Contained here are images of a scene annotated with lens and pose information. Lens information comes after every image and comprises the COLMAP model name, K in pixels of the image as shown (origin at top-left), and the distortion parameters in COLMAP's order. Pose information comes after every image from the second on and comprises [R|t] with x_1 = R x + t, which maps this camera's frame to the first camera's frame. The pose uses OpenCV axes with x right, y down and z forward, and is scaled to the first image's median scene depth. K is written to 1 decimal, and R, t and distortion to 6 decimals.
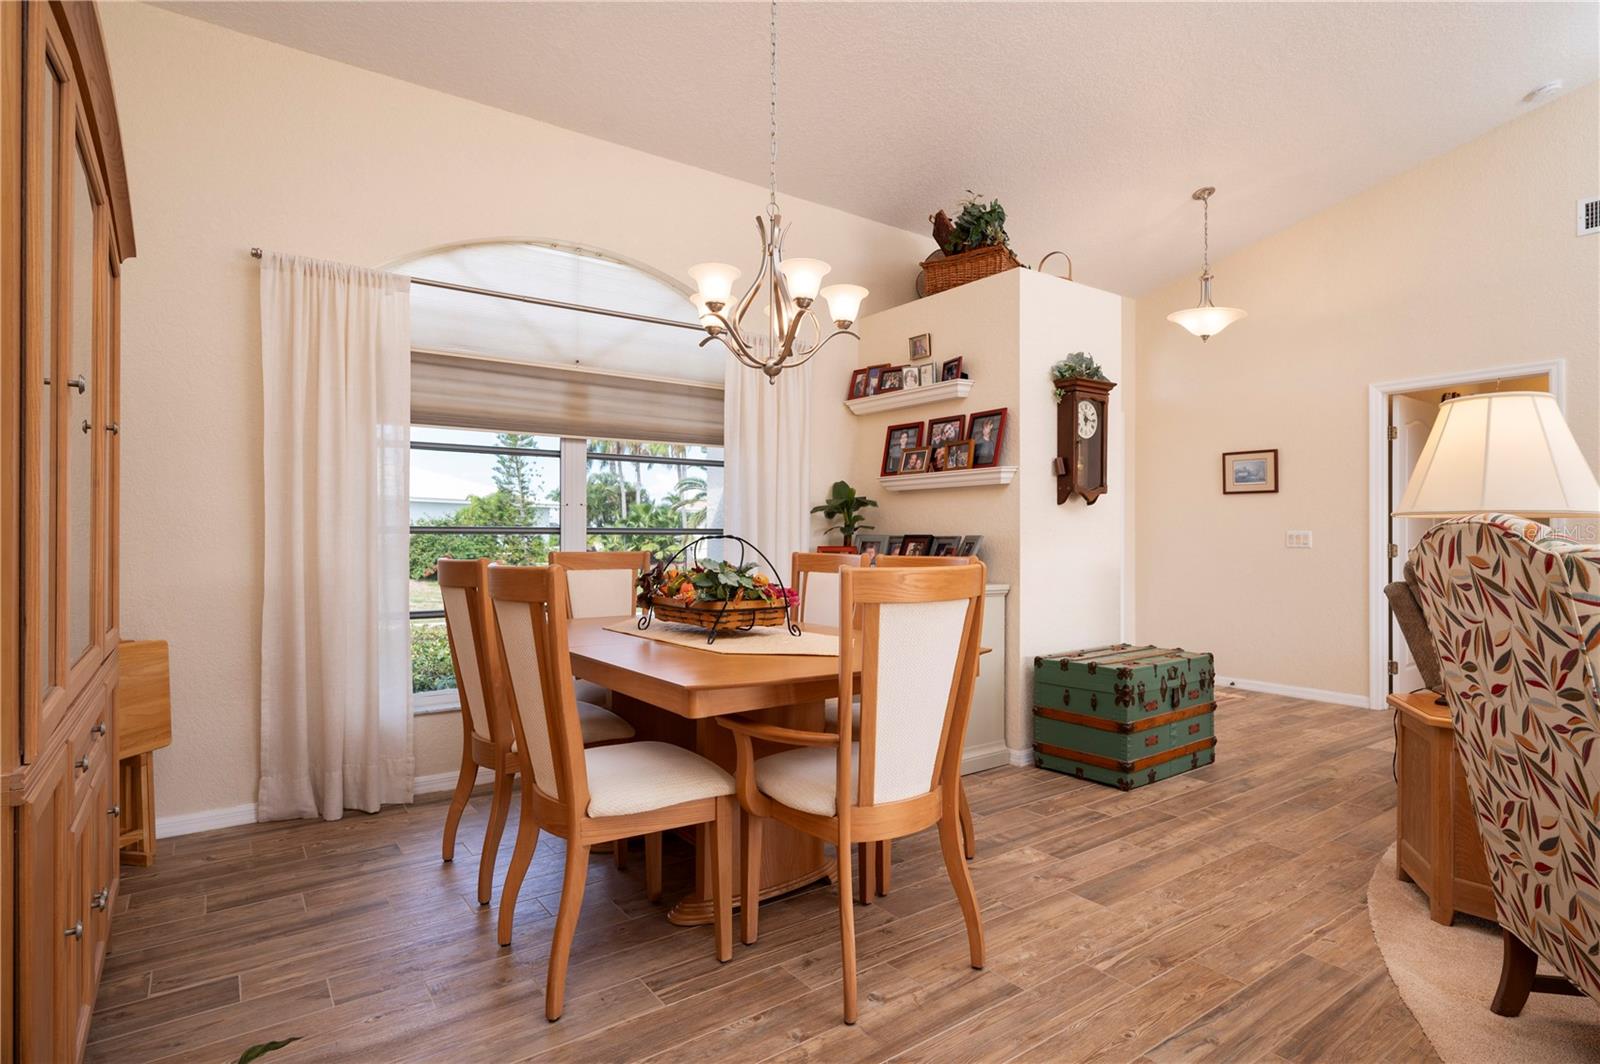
lens RADIAL K [[826.9, 0, 800.8], [0, 826.9, 535.1], [0, 0, 1]] dist [0.000540, 0.000094]
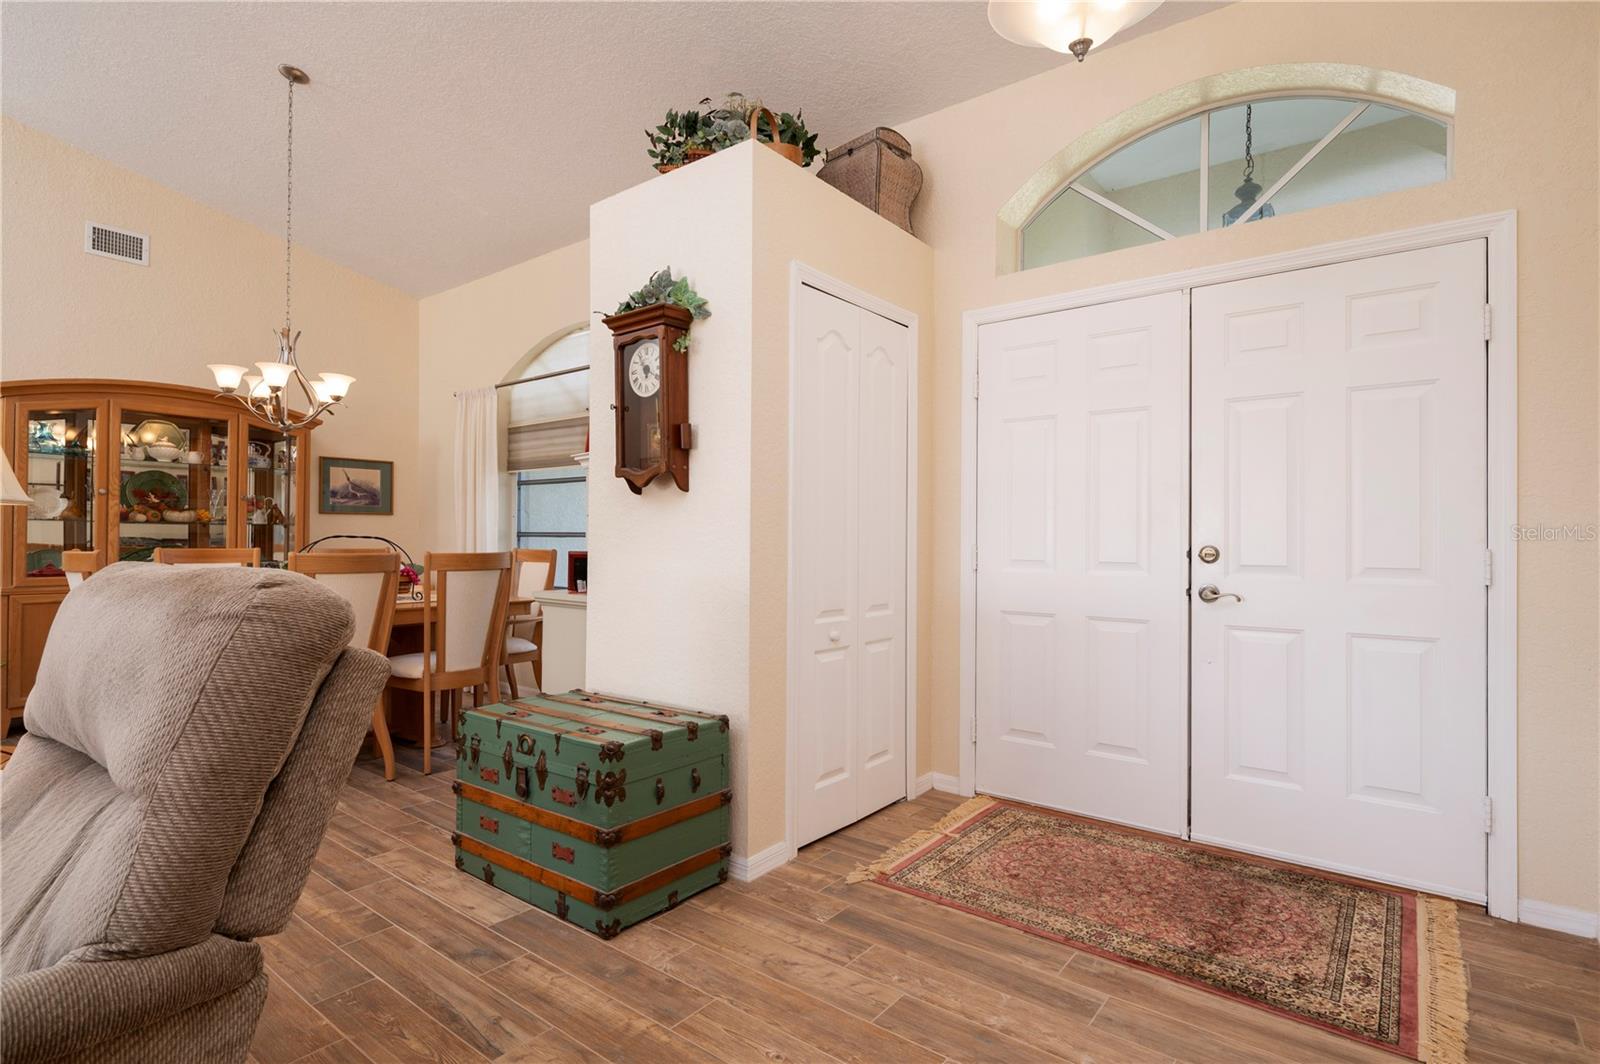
lens RADIAL K [[784.8, 0, 801.0], [0, 784.8, 534.4], [0, 0, 1]] dist [-0.000343, -0.000022]
pose [[0.271881, -0.005632, -0.962314, 1.177082], [-0.003087, 0.999973, -0.006725, 0.002976], [0.962326, 0.004799, 0.271856, 1.100005]]
